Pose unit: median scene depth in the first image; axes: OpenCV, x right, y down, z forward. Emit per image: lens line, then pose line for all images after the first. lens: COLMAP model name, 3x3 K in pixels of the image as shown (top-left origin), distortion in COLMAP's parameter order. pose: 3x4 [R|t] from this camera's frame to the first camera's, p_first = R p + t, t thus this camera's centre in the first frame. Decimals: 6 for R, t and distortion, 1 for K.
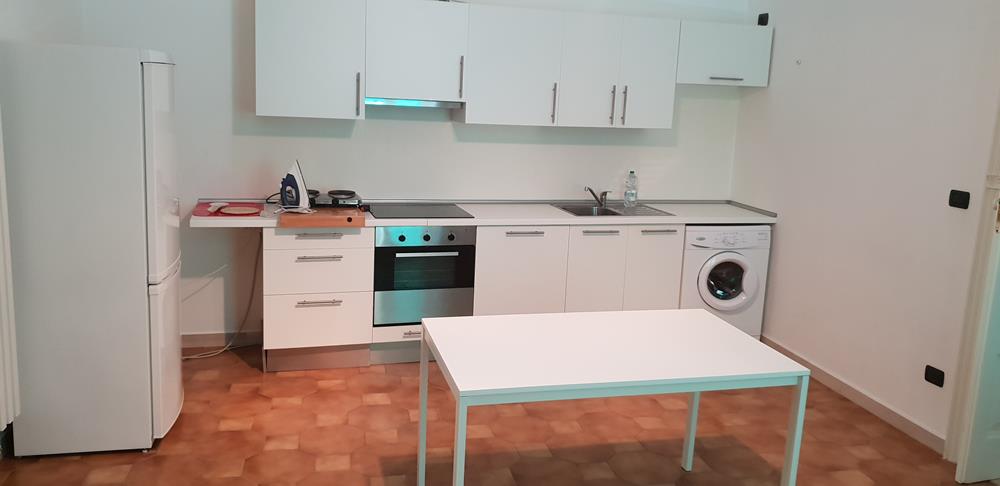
lens RADIAL K [[794.2, 0, 504.2], [0, 794.2, 237.2], [0, 0, 1]] dist [0.073431, -0.069055]
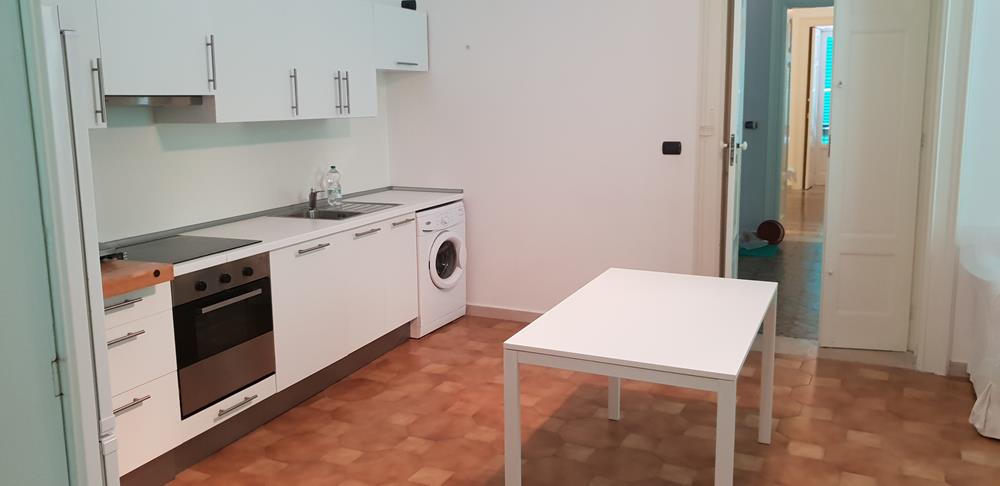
lens RADIAL K [[794.2, 0, 517.1], [0, 794.2, 228.7], [0, 0, 1]] dist [0.073431, -0.069055]
pose [[0.610683, -0.175919, 0.772087, -0.482382], [0.183283, 0.979936, 0.078310, -0.051879], [-0.770373, 0.093688, 0.630673, 0.306052]]
